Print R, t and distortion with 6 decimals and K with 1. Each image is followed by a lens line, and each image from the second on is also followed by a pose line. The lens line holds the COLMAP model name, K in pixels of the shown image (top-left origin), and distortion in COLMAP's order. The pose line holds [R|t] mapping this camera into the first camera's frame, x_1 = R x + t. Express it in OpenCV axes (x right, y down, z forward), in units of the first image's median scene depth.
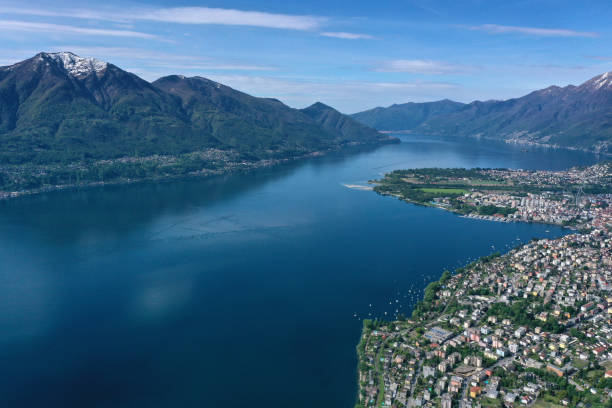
lens RADIAL K [[486.8, 0, 305.6], [0, 486.8, 201.6], [0, 0, 1]] dist [0.016531, 0.003648]
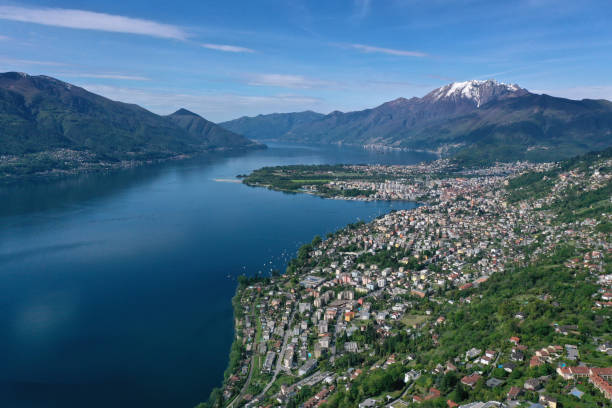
lens RADIAL K [[486.8, 0, 305.6], [0, 486.8, 201.6], [0, 0, 1]] dist [0.016531, 0.003648]
pose [[0.964068, -0.037964, 0.262929, -0.000332], [0.045332, 0.998729, -0.022011, 0.089632], [-0.261759, 0.033140, 0.964564, 0.017222]]
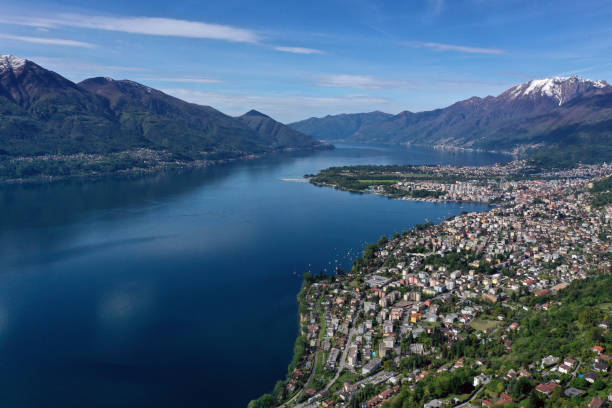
lens RADIAL K [[486.8, 0, 305.6], [0, 486.8, 201.6], [0, 0, 1]] dist [0.016531, 0.003648]
pose [[0.991391, -0.019930, 0.129413, -0.000296], [0.023788, 0.999315, -0.028336, 0.093525], [-0.128759, 0.031170, 0.991186, 0.017894]]
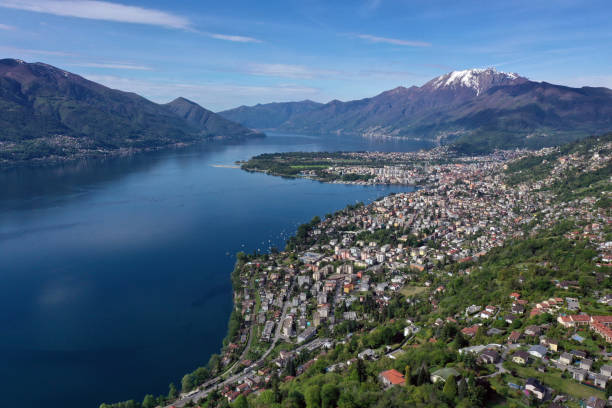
lens RADIAL K [[486.8, 0, 305.6], [0, 486.8, 201.6], [0, 0, 1]] dist [0.016531, 0.003648]
pose [[0.963375, -0.043205, 0.264653, -0.000418], [0.045581, 0.998957, -0.002839, 0.110900], [-0.264254, 0.014799, 0.964340, 0.021210]]
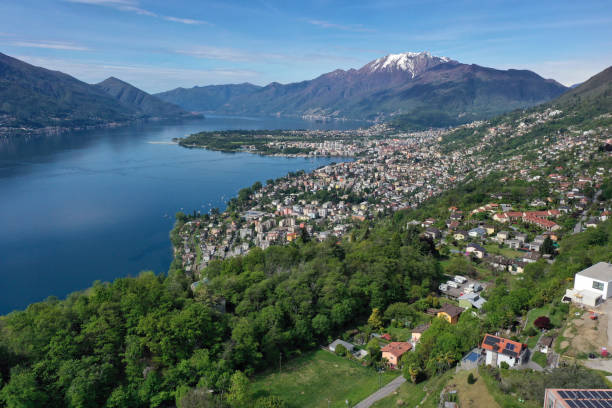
lens RADIAL K [[486.8, 0, 305.6], [0, 486.8, 201.6], [0, 0, 1]] dist [0.016531, 0.003648]
pose [[0.923726, -0.071452, 0.376332, -0.000744], [0.063509, 0.997419, 0.033487, 0.151995], [-0.377754, -0.007033, 0.925879, 0.027871]]
